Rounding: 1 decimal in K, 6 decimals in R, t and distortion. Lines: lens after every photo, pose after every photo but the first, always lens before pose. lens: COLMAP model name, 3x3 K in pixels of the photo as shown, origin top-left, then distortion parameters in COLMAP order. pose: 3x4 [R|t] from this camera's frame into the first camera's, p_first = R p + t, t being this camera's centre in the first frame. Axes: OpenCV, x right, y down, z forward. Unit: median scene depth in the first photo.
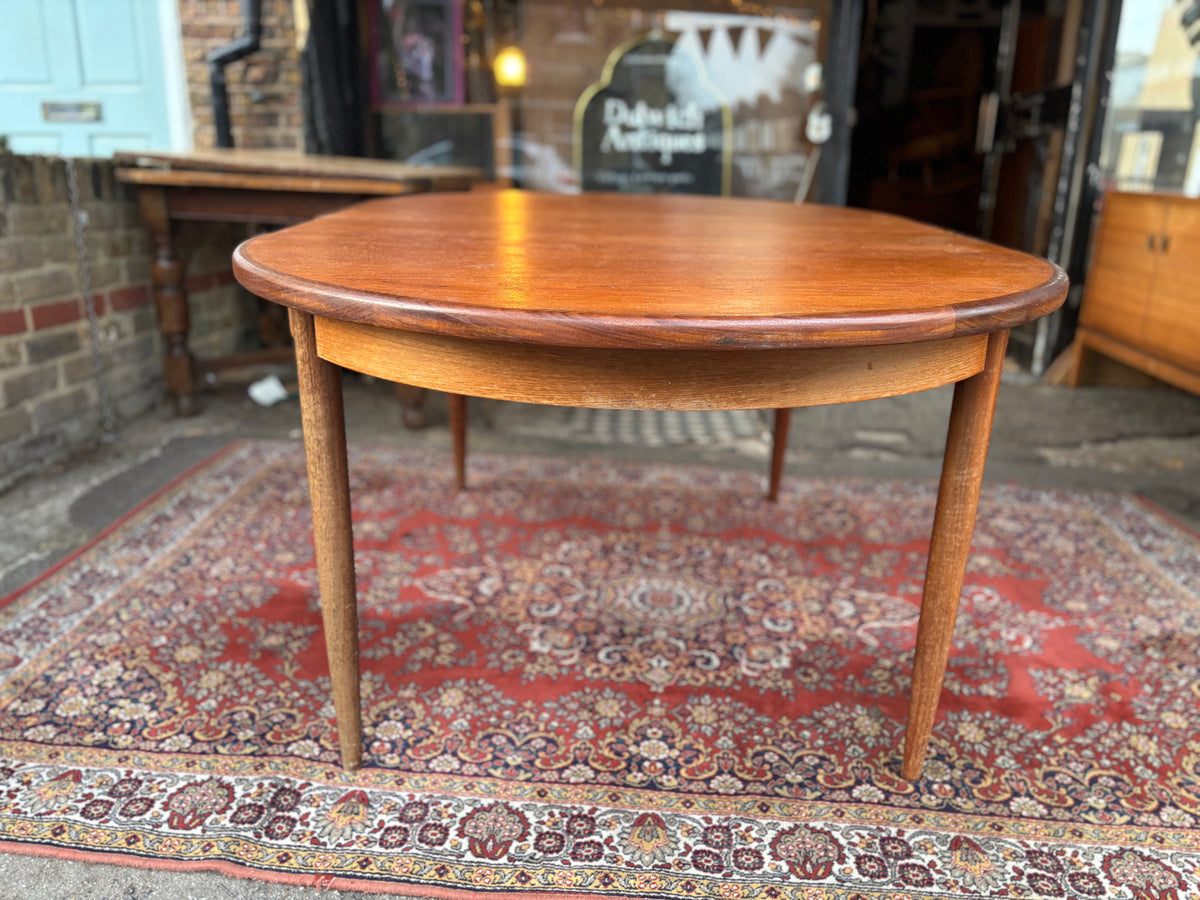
lens RADIAL K [[922.3, 0, 602.2], [0, 922.3, 449.4], [0, 0, 1]] dist [0.039759, -0.044826]
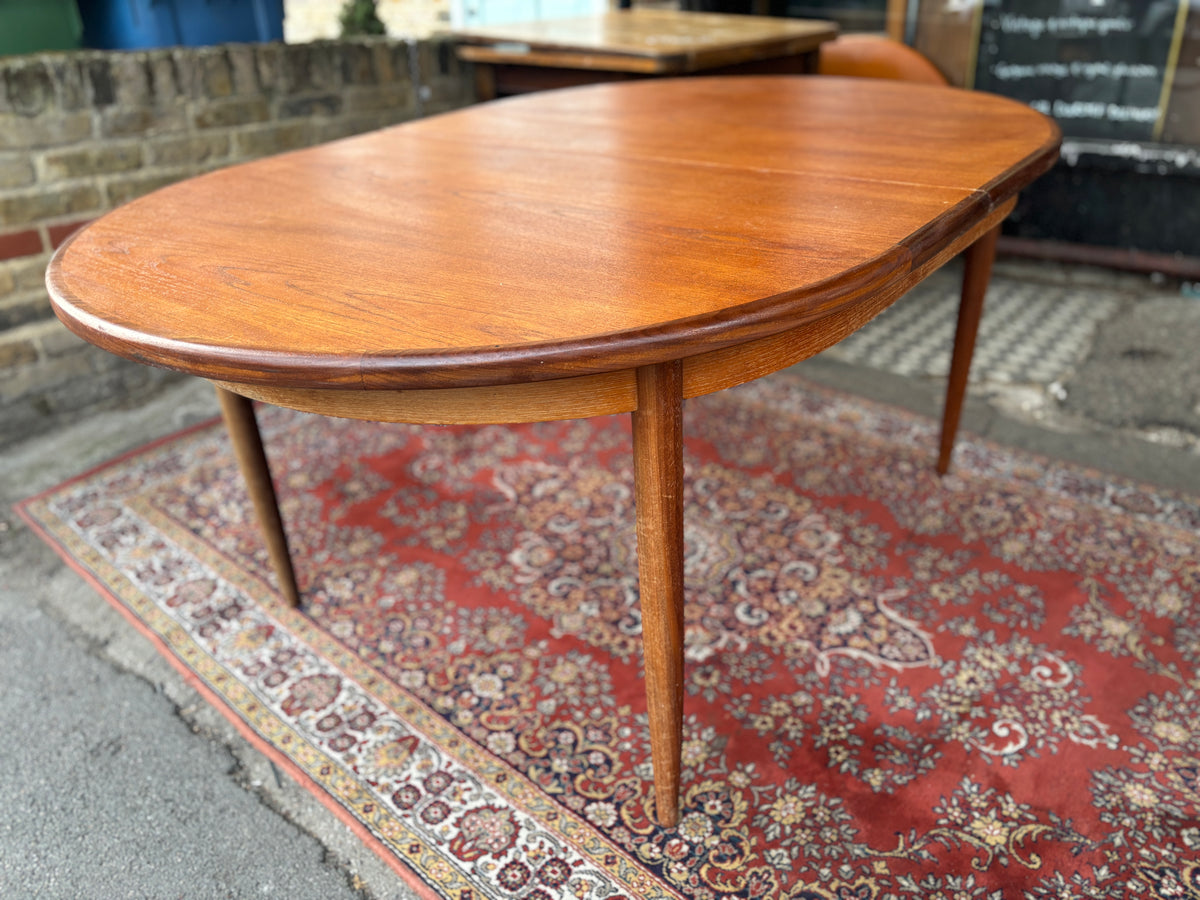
lens RADIAL K [[922.3, 0, 598.2], [0, 922.3, 452.4], [0, 0, 1]] dist [0.039759, -0.044826]
pose [[0.791267, 0.236612, -0.563837, 0.561027], [-0.131556, 0.966379, 0.220916, -0.144850], [0.597151, -0.100627, 0.795792, 0.225269]]
